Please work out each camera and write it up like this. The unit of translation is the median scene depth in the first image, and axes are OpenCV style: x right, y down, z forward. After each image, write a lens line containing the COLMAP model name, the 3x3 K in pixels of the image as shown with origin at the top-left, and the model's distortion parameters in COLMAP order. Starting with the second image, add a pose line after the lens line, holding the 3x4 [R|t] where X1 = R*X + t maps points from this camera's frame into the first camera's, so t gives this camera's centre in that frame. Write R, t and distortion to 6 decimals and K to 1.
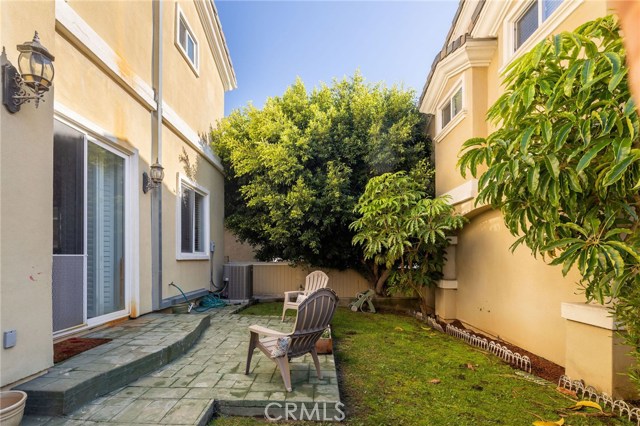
lens RADIAL K [[306.1, 0, 322.9], [0, 306.1, 255.8], [0, 0, 1]] dist [-0.000376, -0.000974]
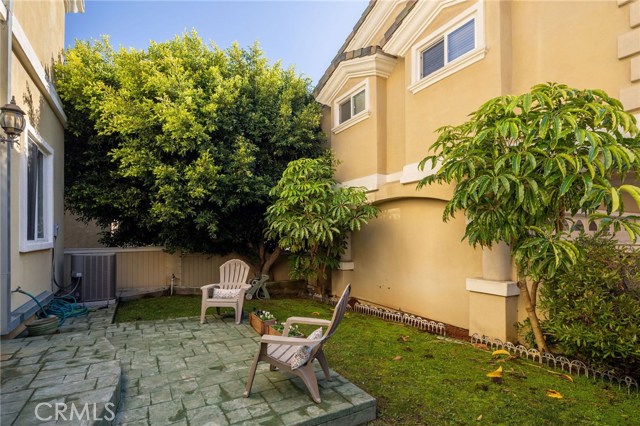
lens RADIAL K [[315.2, 0, 331.6], [0, 315.2, 230.6], [0, 0, 1]] dist [-0.000748, -0.001257]
pose [[0.856719, 0.003912, 0.515768, -0.257494], [0.001122, 0.999955, -0.009448, -0.025786], [-0.515782, 0.008673, 0.856676, 0.082129]]
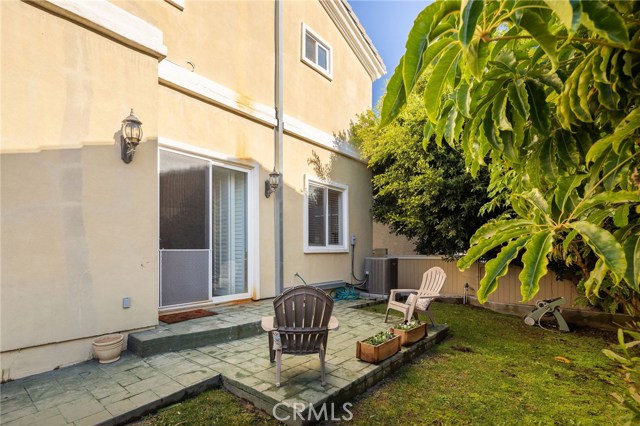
lens RADIAL K [[321.3, 0, 307.5], [0, 321.3, 246.9], [0, 0, 1]] dist [0.003110, 0.000171]
pose [[0.756286, -0.007964, -0.654193, 0.300788], [0.006259, 0.999968, -0.004938, -0.003178], [0.654211, -0.000360, 0.756312, 0.123049]]
